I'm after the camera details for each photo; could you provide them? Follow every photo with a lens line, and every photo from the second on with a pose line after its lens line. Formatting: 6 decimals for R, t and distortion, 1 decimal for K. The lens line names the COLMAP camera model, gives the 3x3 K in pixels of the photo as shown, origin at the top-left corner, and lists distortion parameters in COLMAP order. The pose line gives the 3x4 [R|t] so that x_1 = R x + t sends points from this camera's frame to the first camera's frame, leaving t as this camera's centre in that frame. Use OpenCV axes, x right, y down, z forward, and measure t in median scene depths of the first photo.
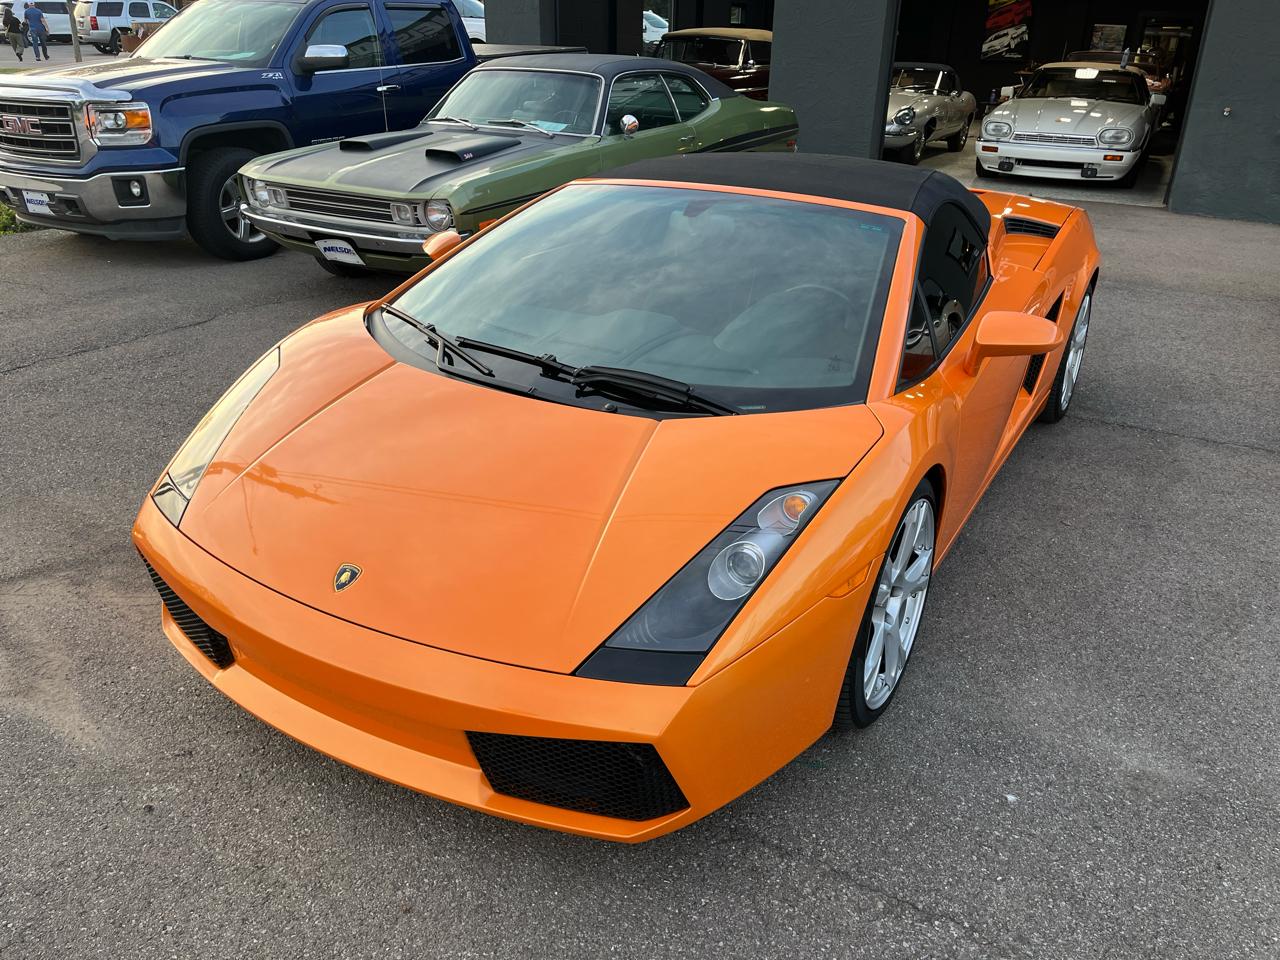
lens RADIAL K [[972.8, 0, 655.1], [0, 972.8, 484.0], [0, 0, 1]] dist [0.078395, -0.108625]
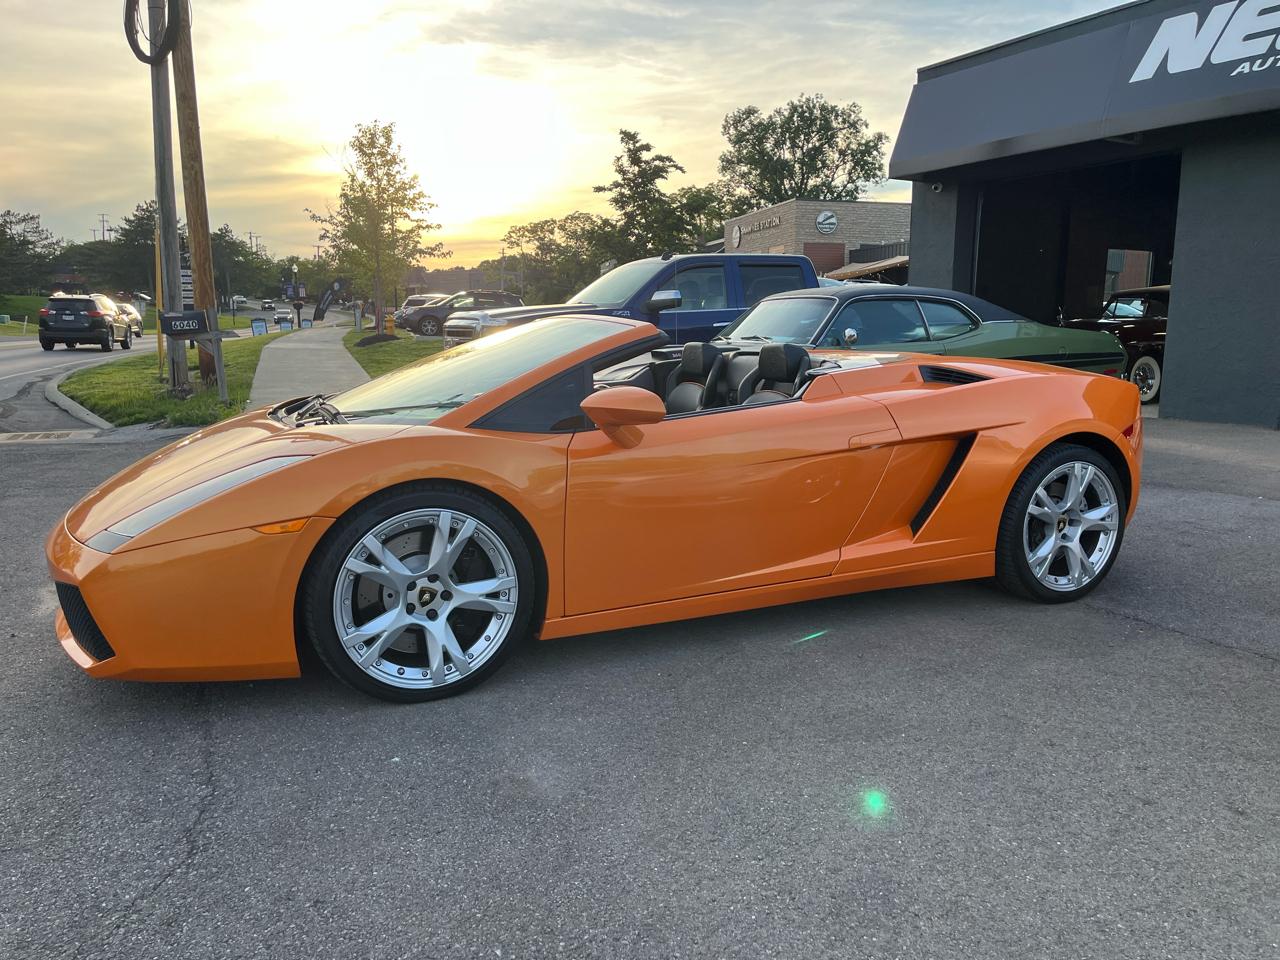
lens RADIAL K [[972.8, 0, 648.5], [0, 972.8, 475.5], [0, 0, 1]] dist [0.078395, -0.108625]
pose [[0.831568, 0.064016, -0.551721, 0.395569], [-0.215768, 0.952551, -0.214687, 0.063132], [0.511799, 0.297571, 0.805924, 0.052346]]
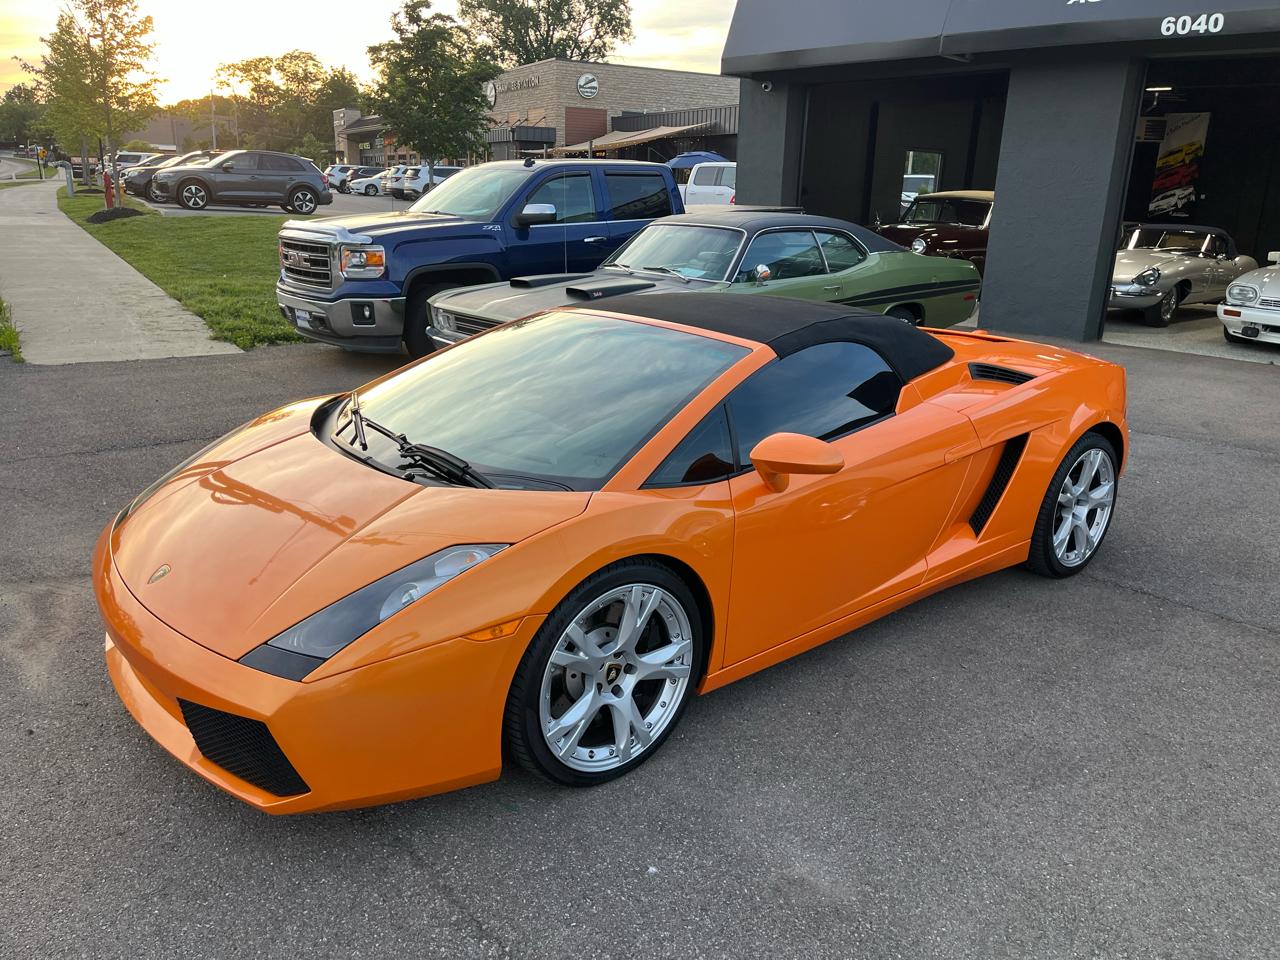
lens RADIAL K [[972.8, 0, 645.8], [0, 972.8, 476.9], [0, 0, 1]] dist [0.078395, -0.108625]
pose [[0.943770, 0.094539, -0.316797, 0.216189], [-0.141193, 0.981716, -0.127662, 0.013240], [0.298936, 0.165213, 0.939863, -0.022084]]
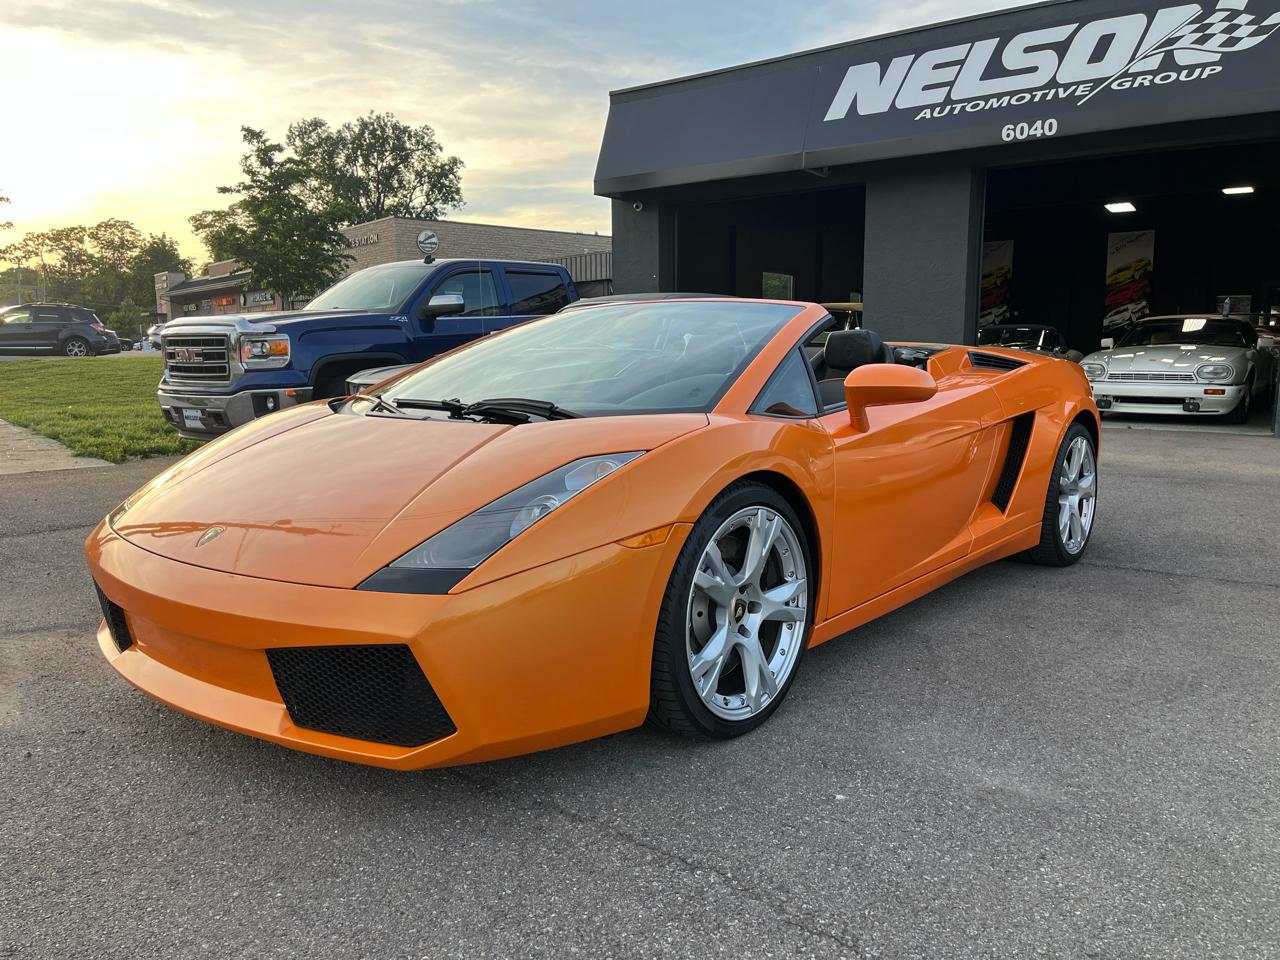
lens RADIAL K [[972.8, 0, 650.8], [0, 972.8, 473.7], [0, 0, 1]] dist [0.078395, -0.108625]
pose [[0.986002, -0.005345, -0.166645, 0.113532], [-0.044229, 0.955294, -0.292330, 0.101792], [0.160758, 0.295609, 0.941686, -0.001532]]
